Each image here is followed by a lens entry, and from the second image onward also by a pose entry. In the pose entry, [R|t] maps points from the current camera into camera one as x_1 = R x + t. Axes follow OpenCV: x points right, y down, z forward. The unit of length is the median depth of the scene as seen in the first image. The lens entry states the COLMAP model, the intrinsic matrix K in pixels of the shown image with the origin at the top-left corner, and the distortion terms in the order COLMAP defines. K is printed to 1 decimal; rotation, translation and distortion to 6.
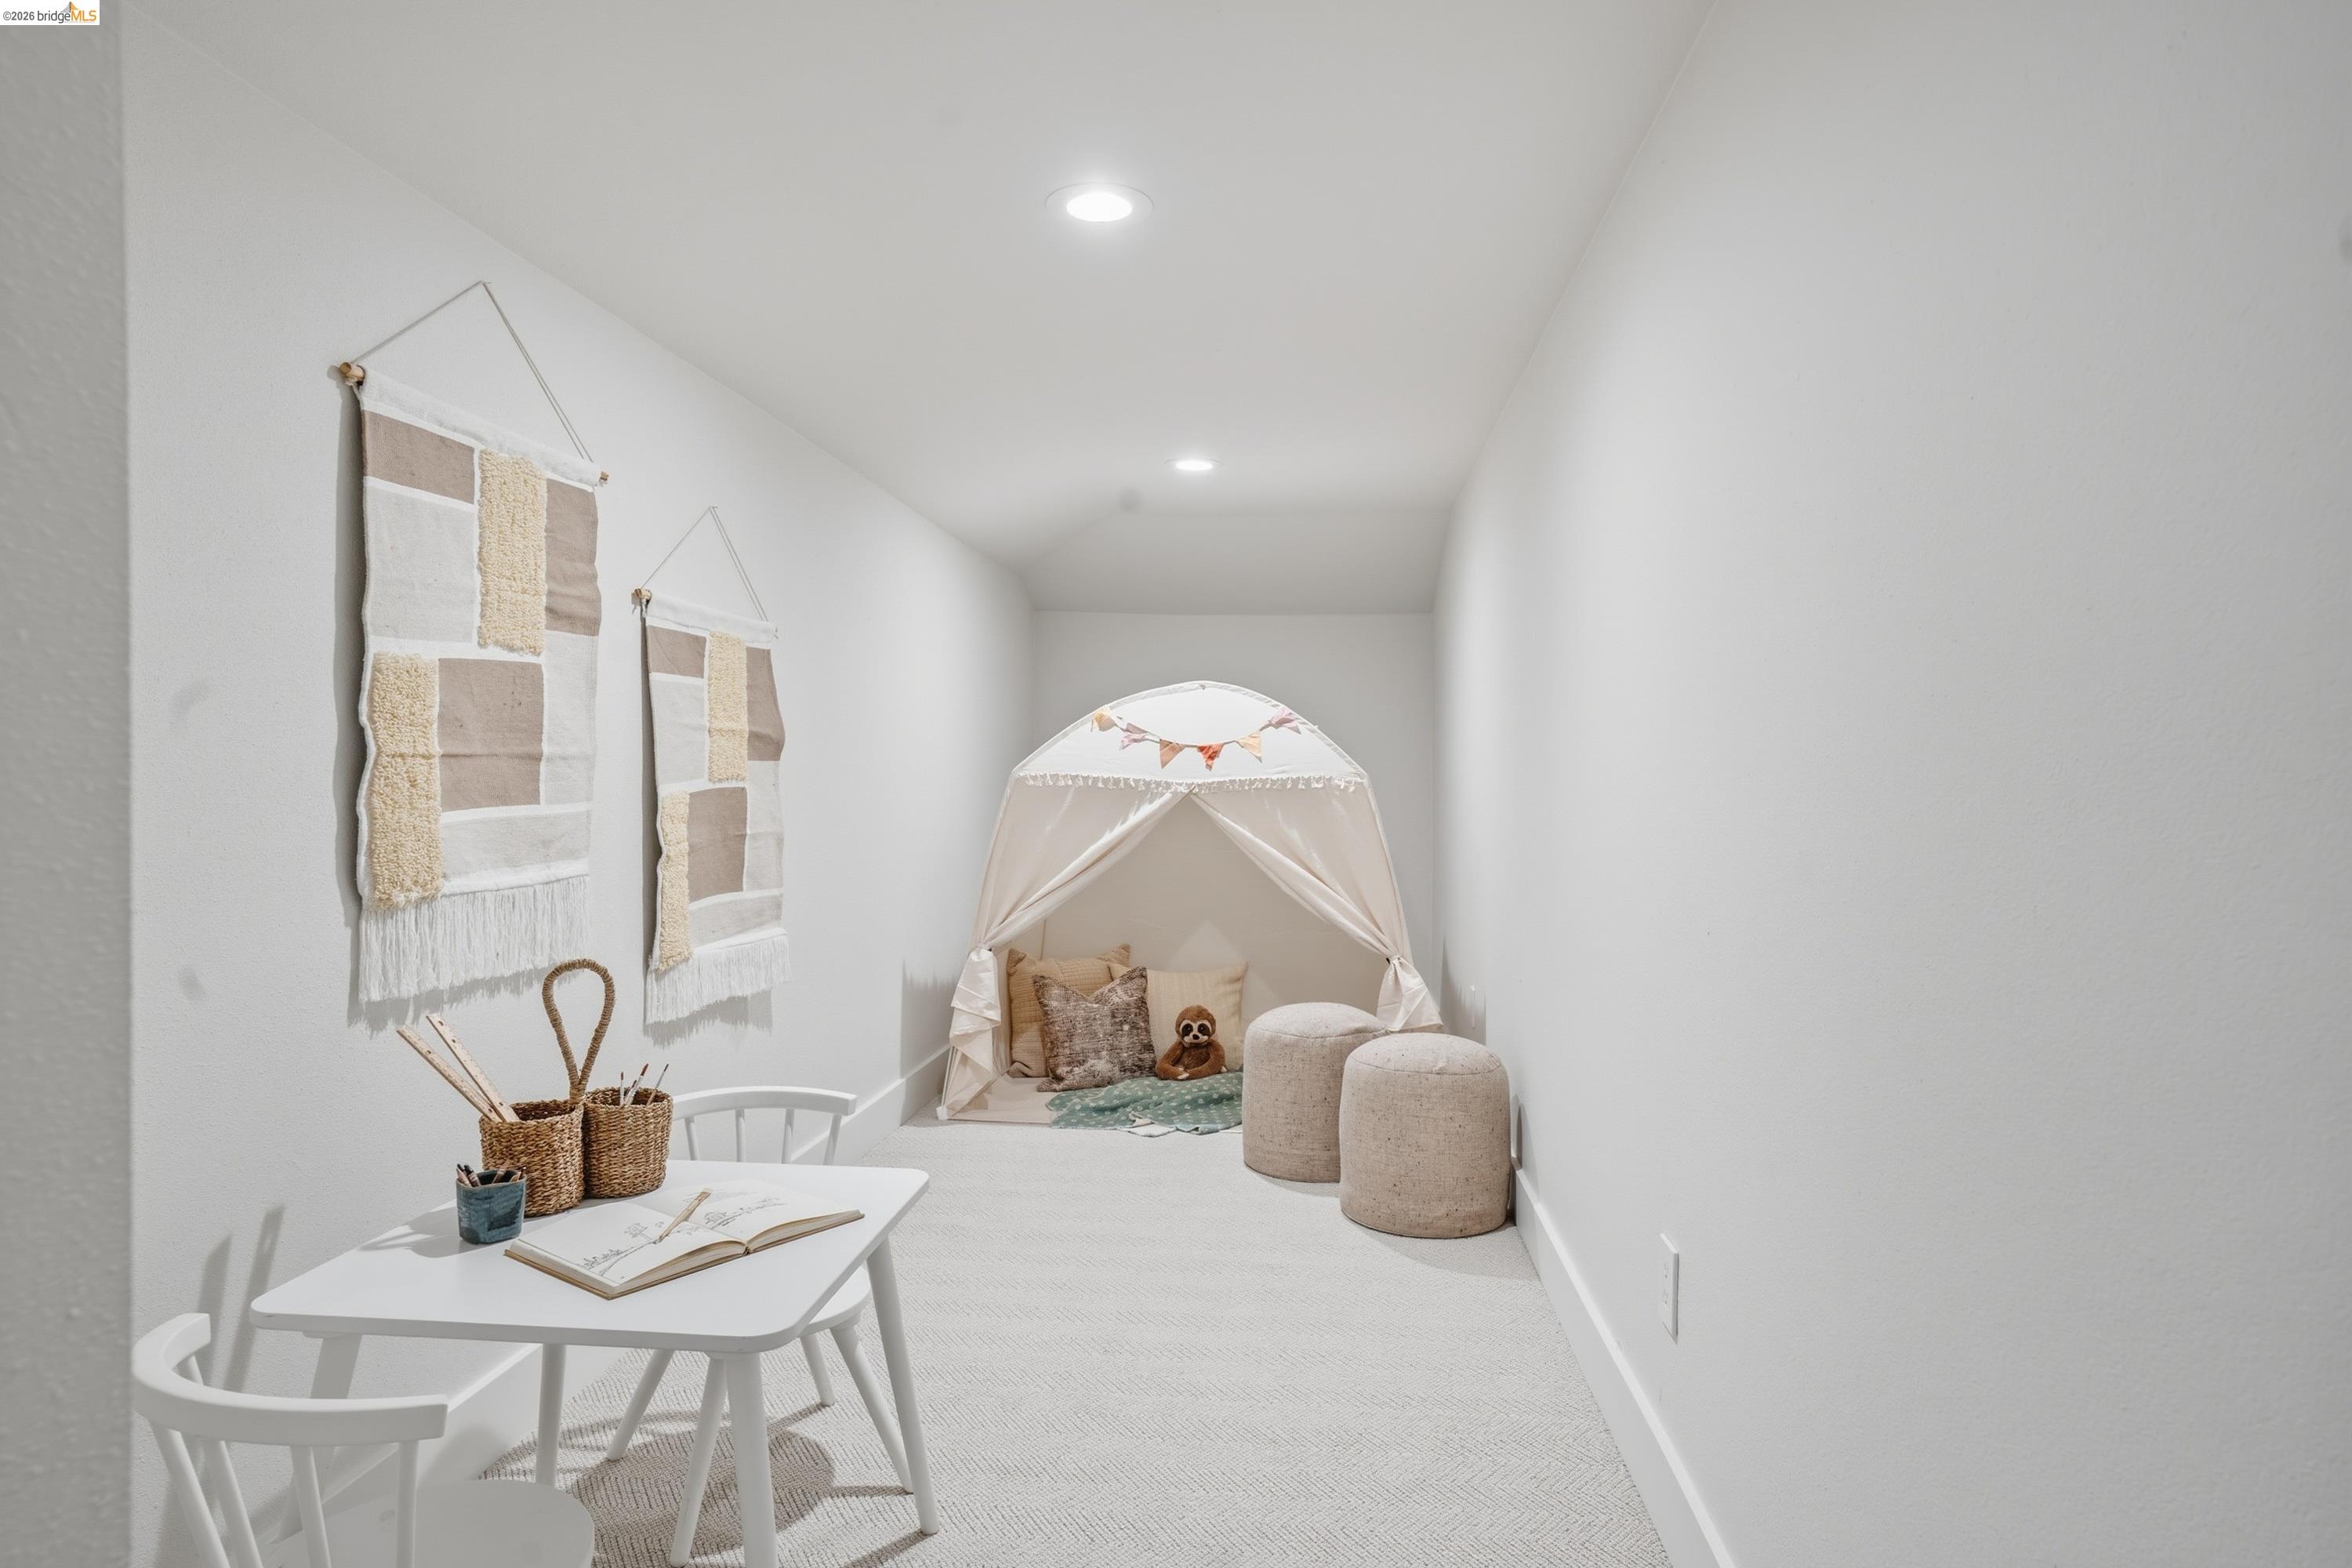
lens RADIAL K [[1344.7, 0, 1173.4], [0, 1344.7, 787.0], [0, 0, 1]] dist [0.004124, 0.002192]
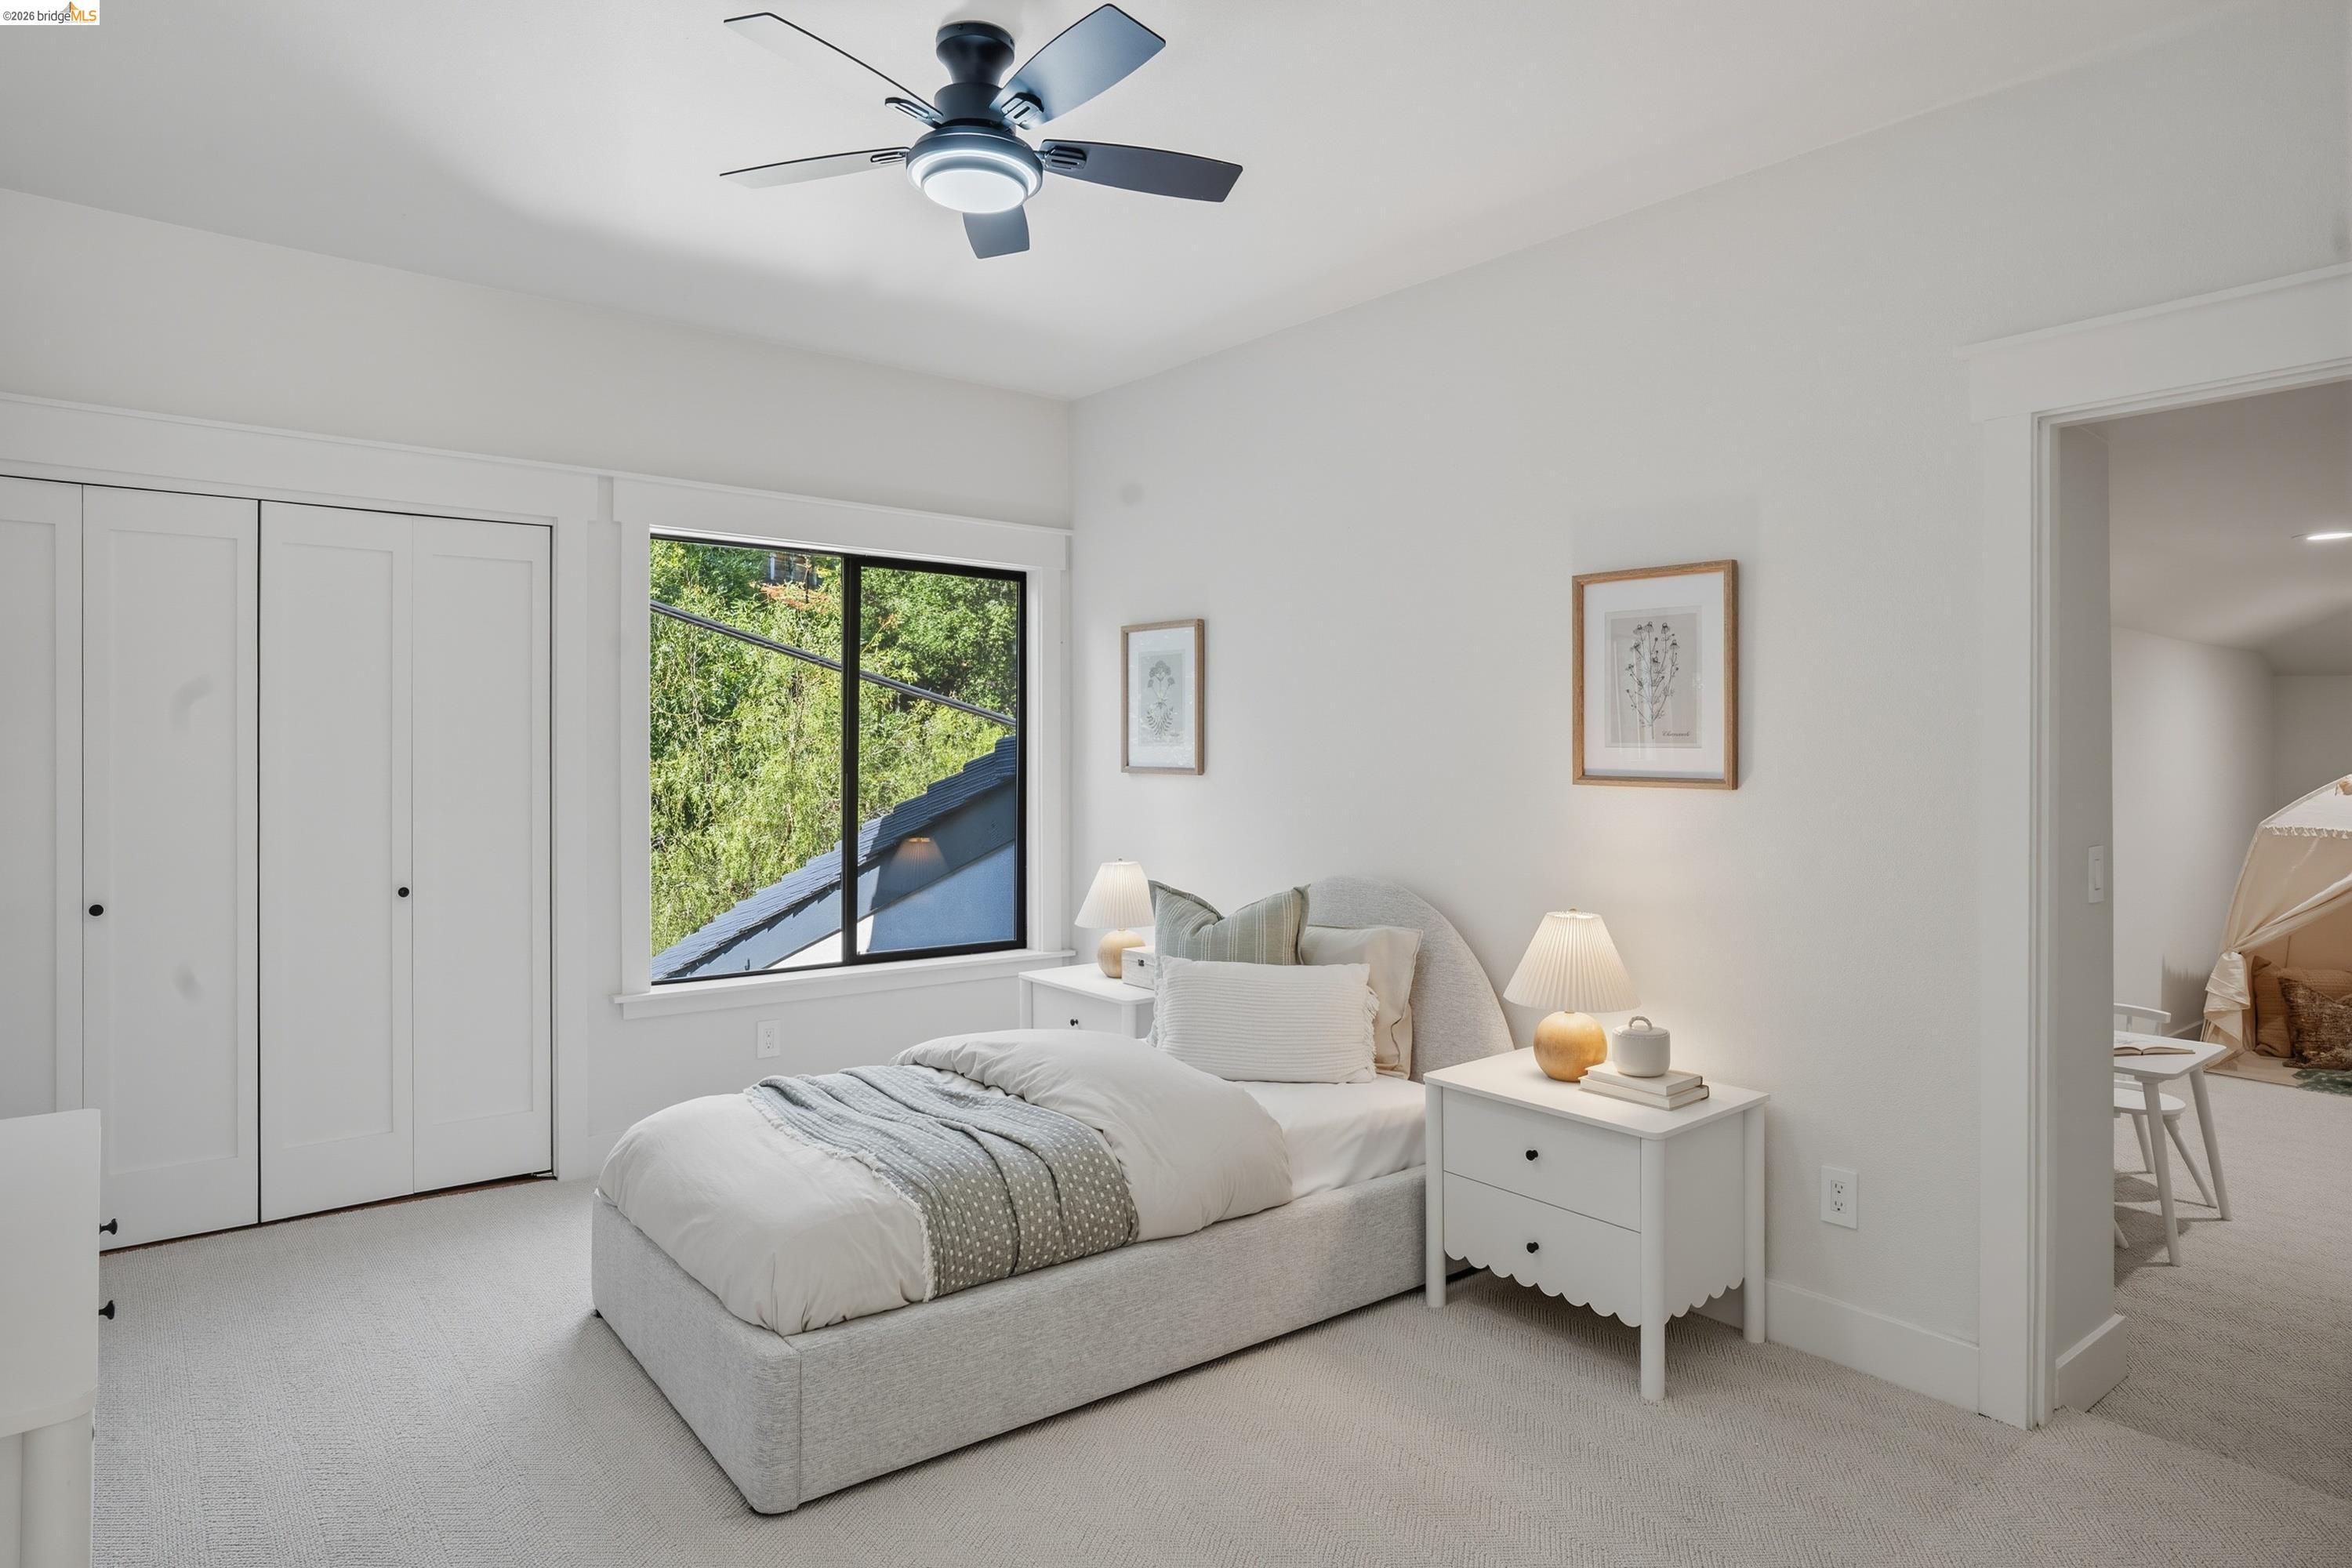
lens RADIAL K [[1344.7, 0, 1172.2], [0, 1344.7, 795.1], [0, 0, 1]] dist [0.004124, 0.002192]
pose [[0.711254, -0.004086, -0.702923, 0.056578], [0.005964, 0.999982, 0.000222, -0.046463], [0.702910, -0.004350, 0.711265, -0.723448]]
